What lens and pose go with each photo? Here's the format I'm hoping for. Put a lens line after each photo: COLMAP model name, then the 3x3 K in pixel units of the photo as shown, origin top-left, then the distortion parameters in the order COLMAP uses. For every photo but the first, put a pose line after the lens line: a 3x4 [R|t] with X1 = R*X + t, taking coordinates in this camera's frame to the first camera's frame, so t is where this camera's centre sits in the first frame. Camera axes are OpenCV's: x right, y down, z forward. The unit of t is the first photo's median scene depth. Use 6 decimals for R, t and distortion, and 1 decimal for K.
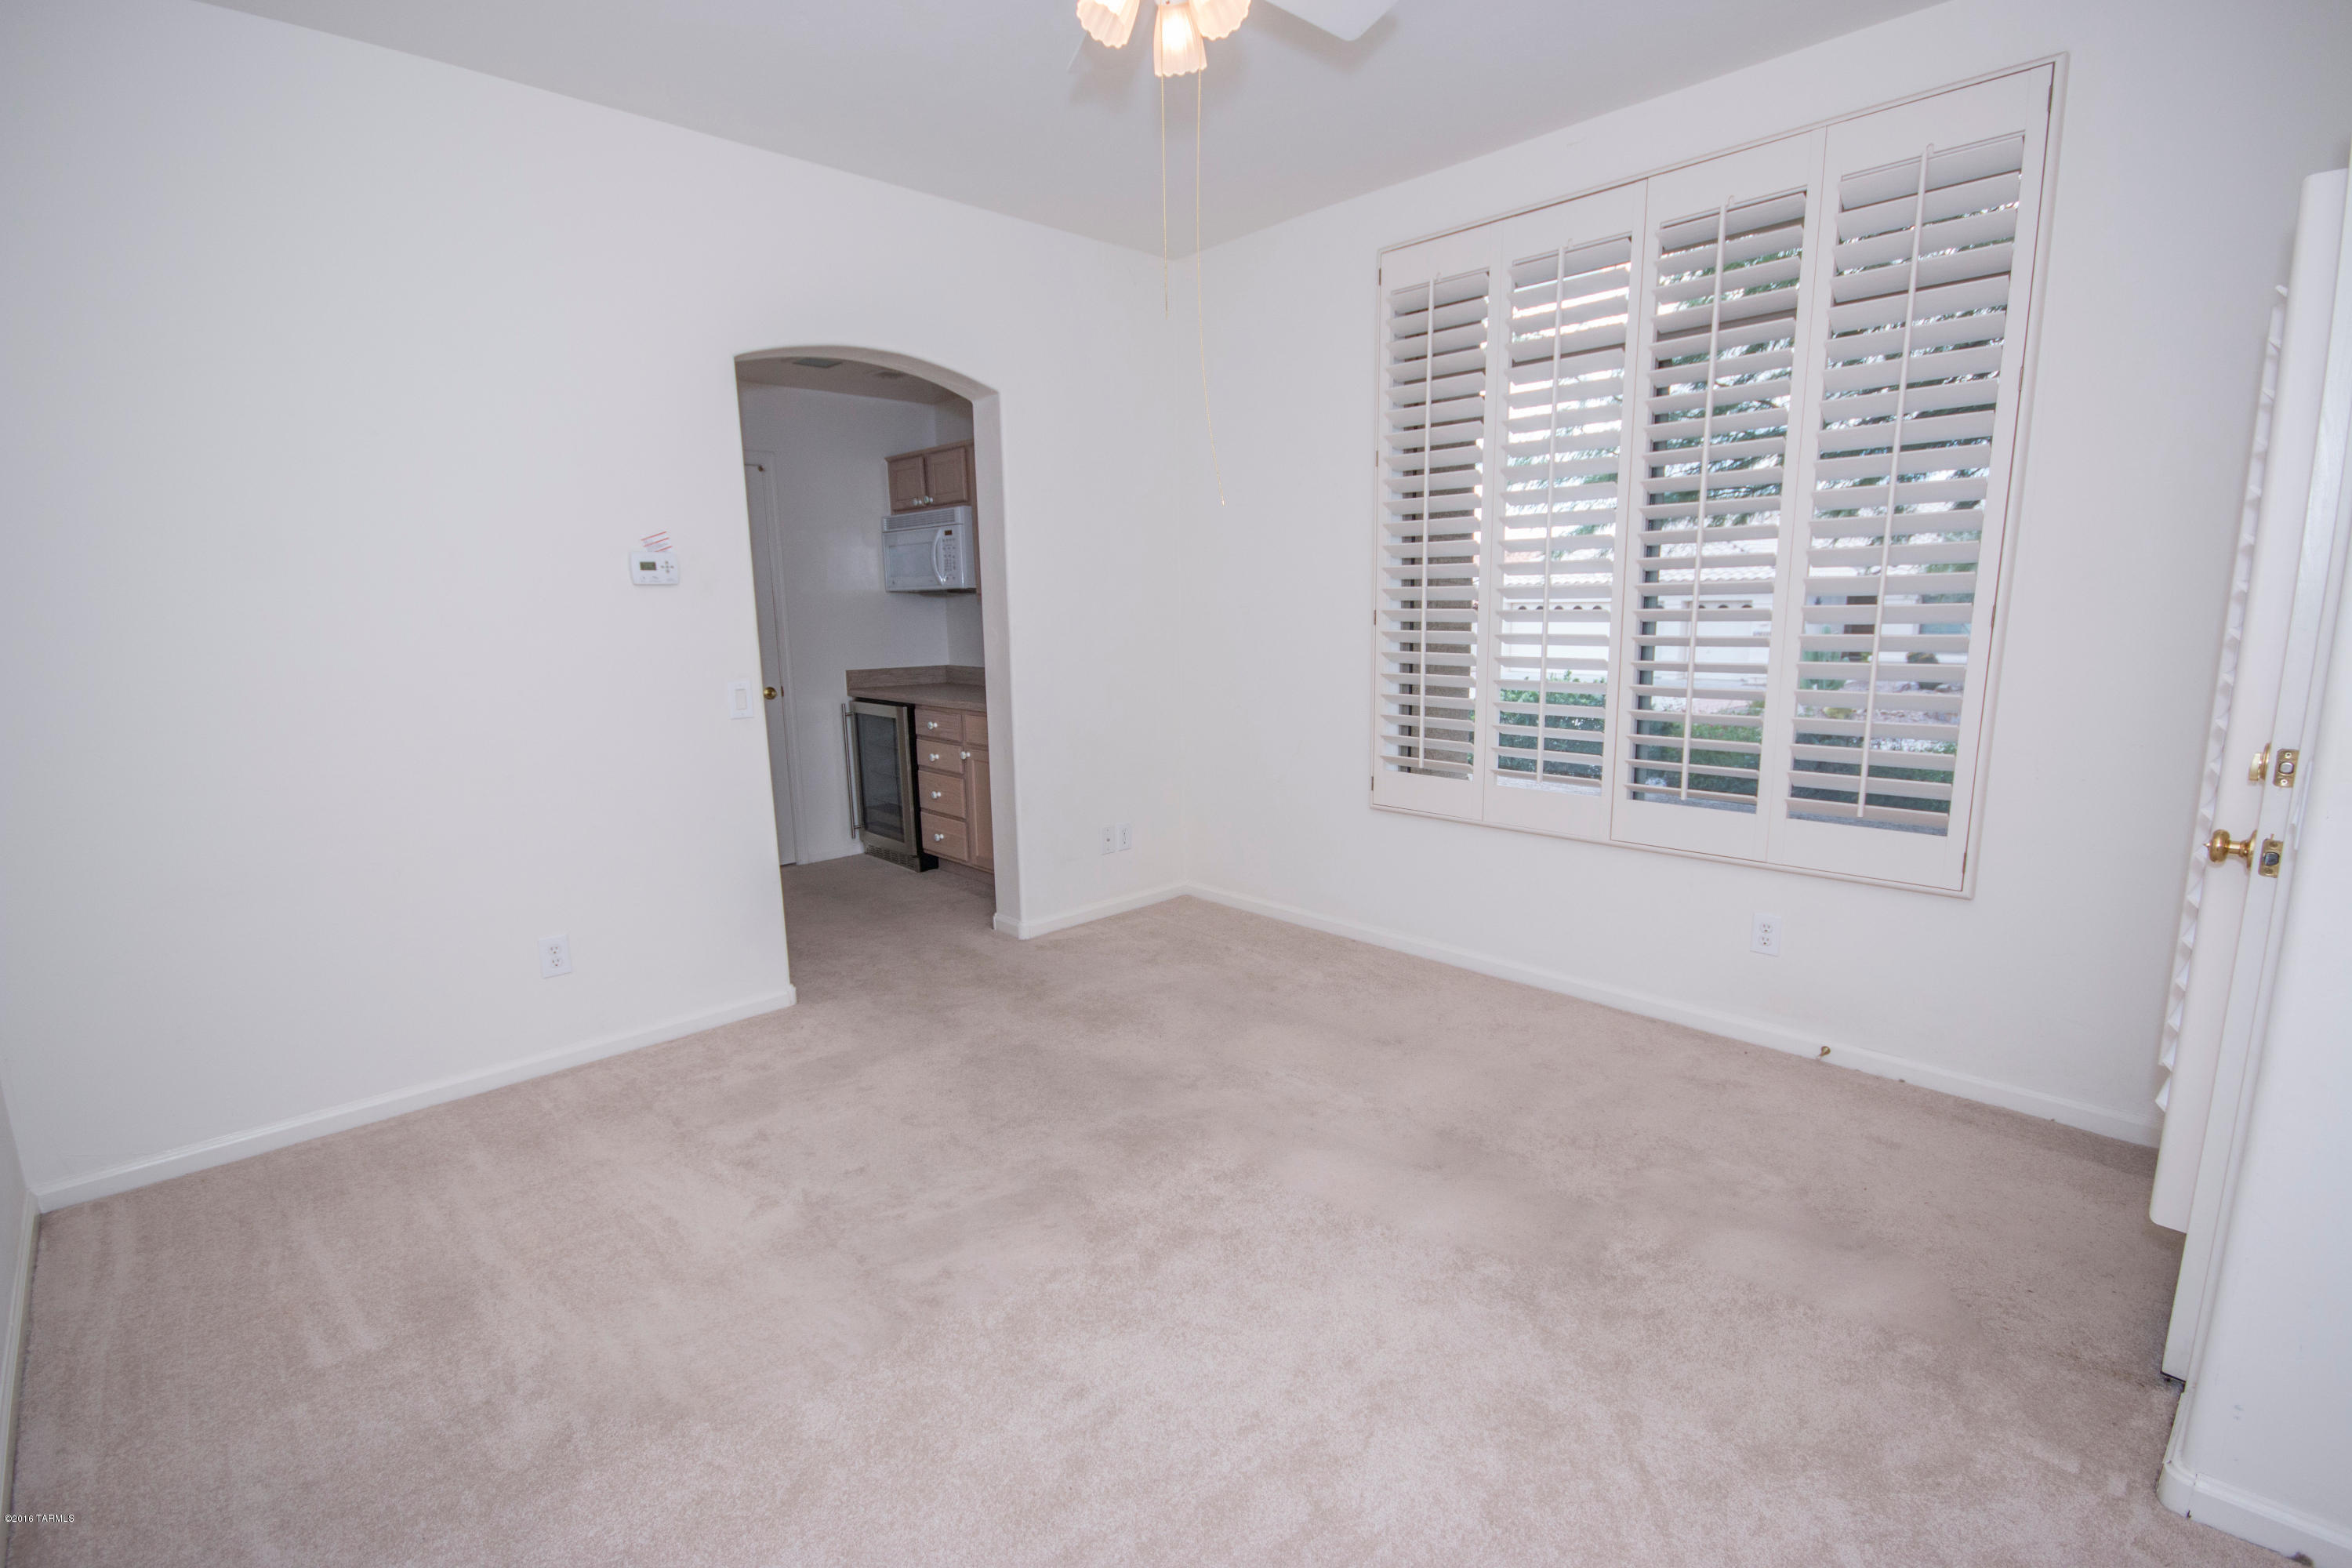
lens RADIAL K [[1085.1, 0, 1184.8], [0, 1085.1, 783.8], [0, 0, 1]] dist [-0.000784, -0.000791]
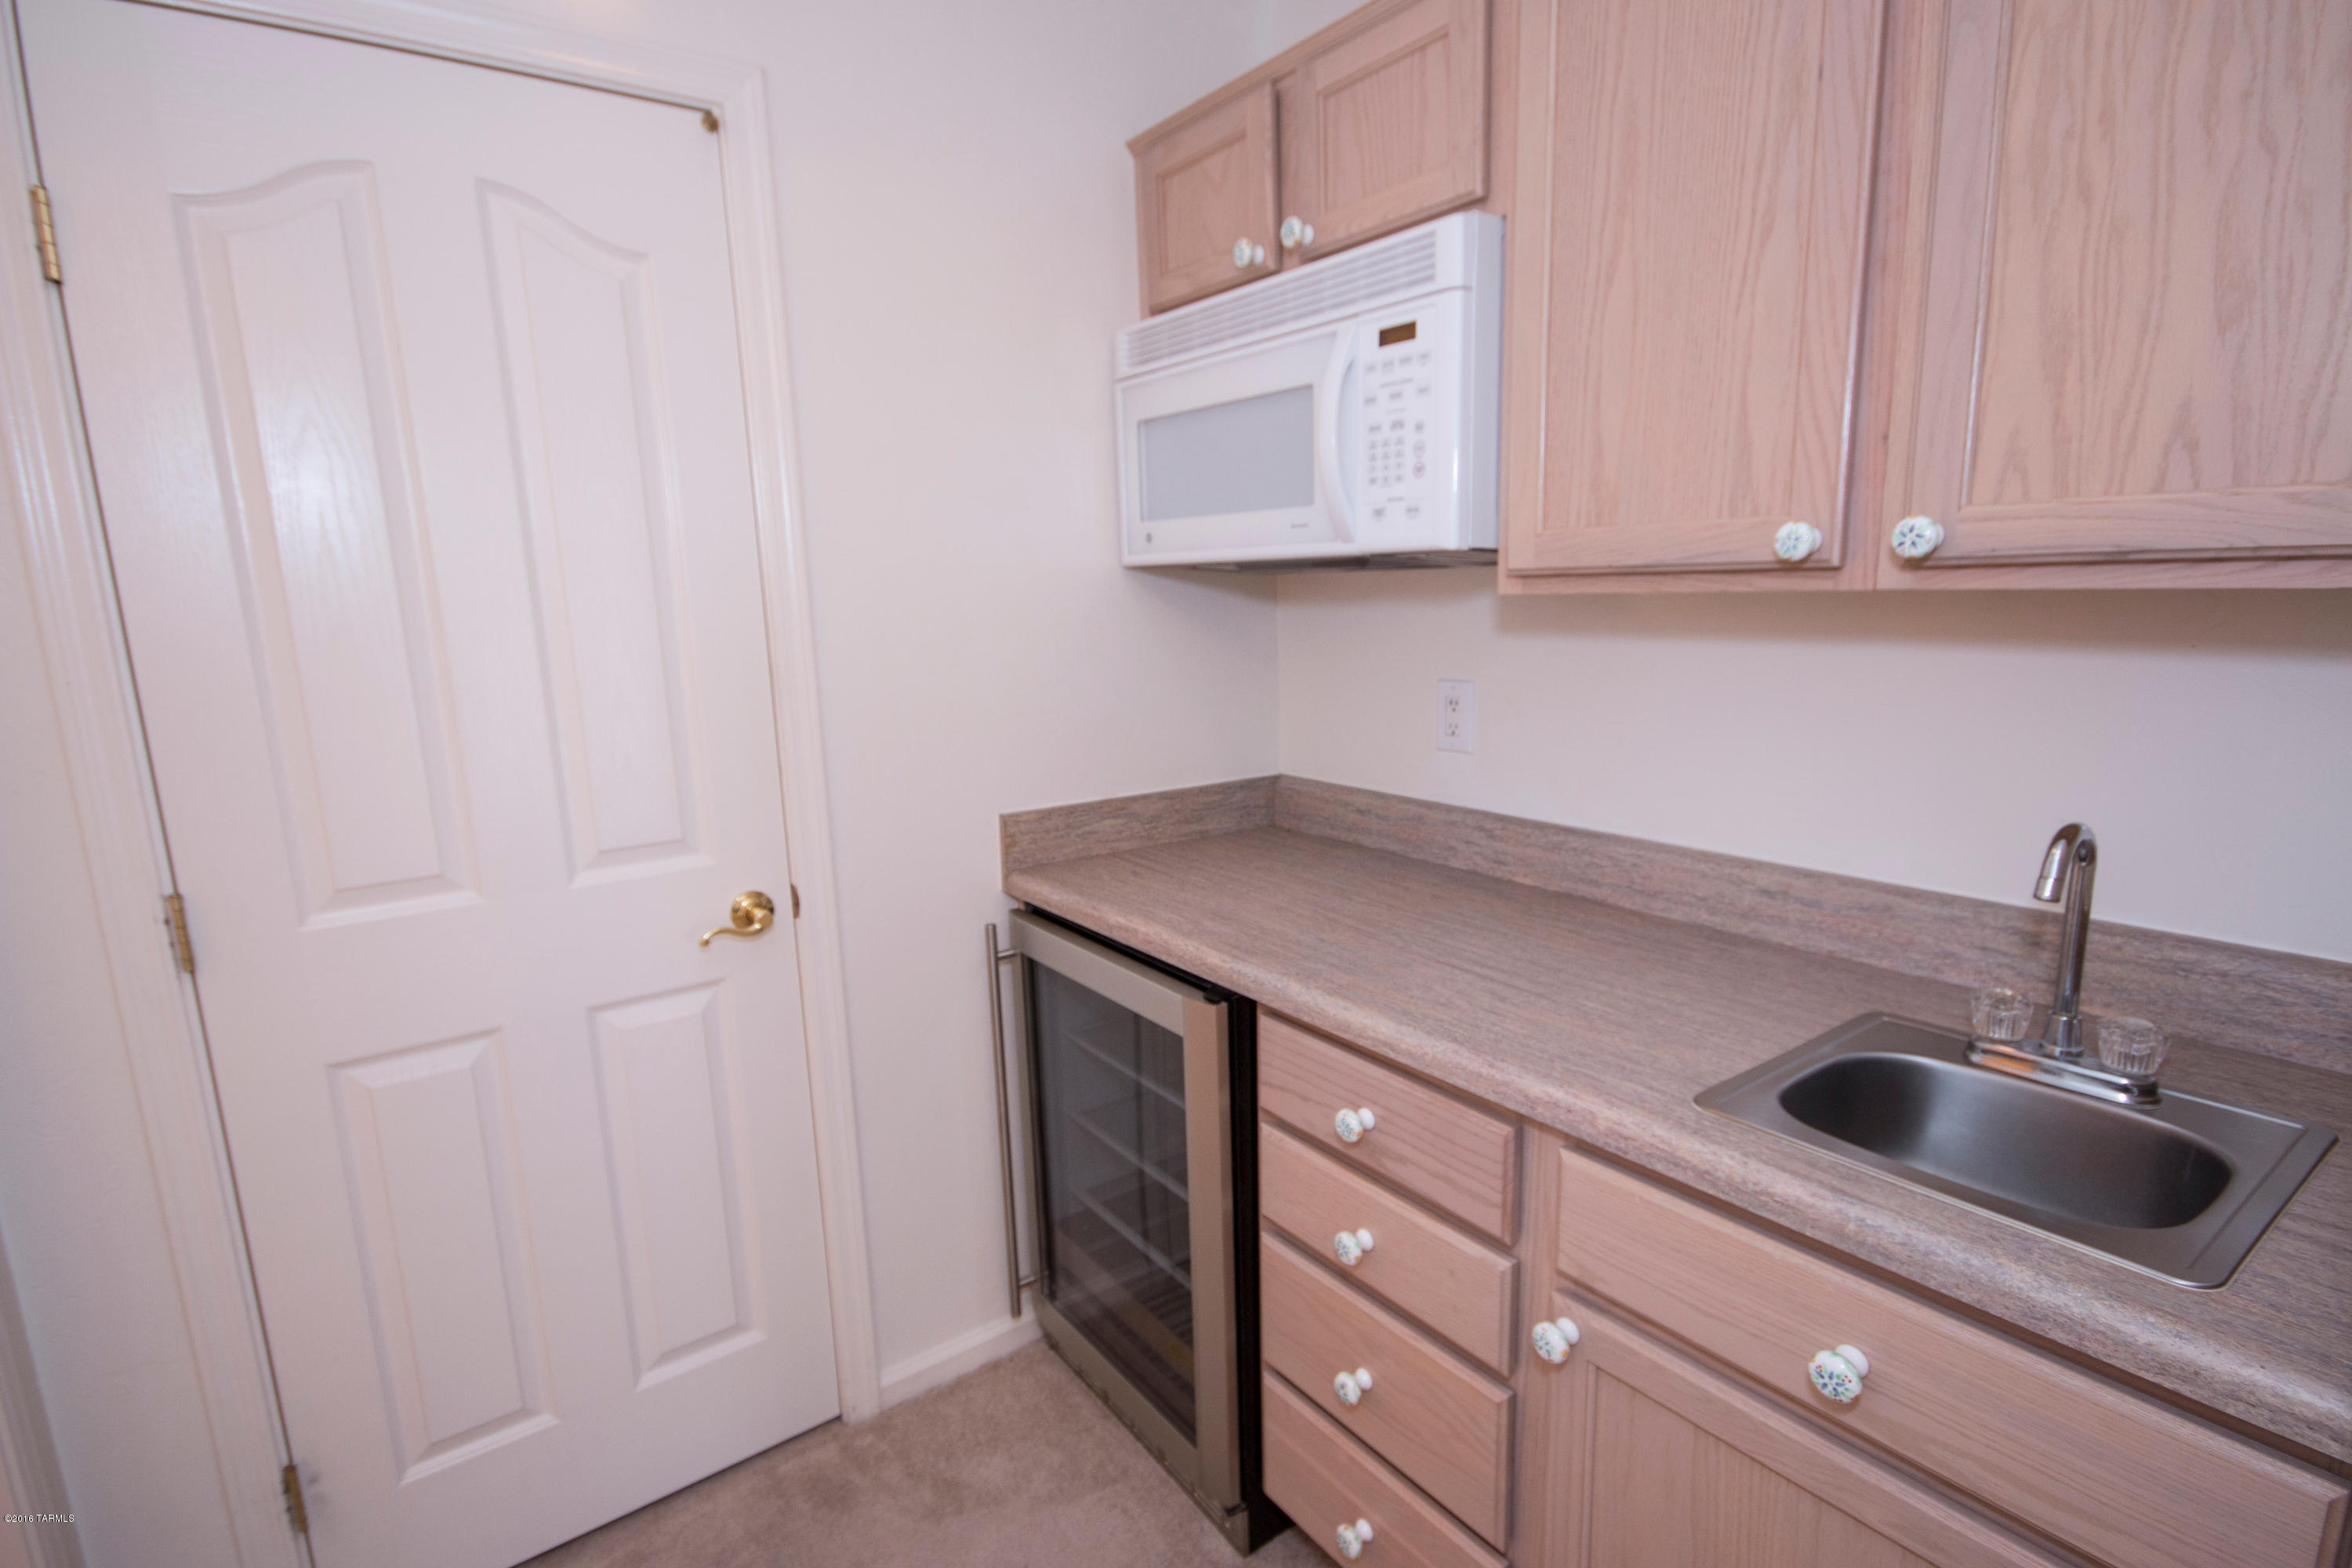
lens RADIAL K [[1177.9, 0, 1175.7], [0, 1177.9, 793.6], [0, 0, 1]] dist [-0.001128, -0.000181]
pose [[0.989315, 0.015293, -0.144989, -0.218136], [-0.012537, 0.999723, 0.019906, -0.122484], [0.145254, -0.017876, 0.989233, 0.687677]]
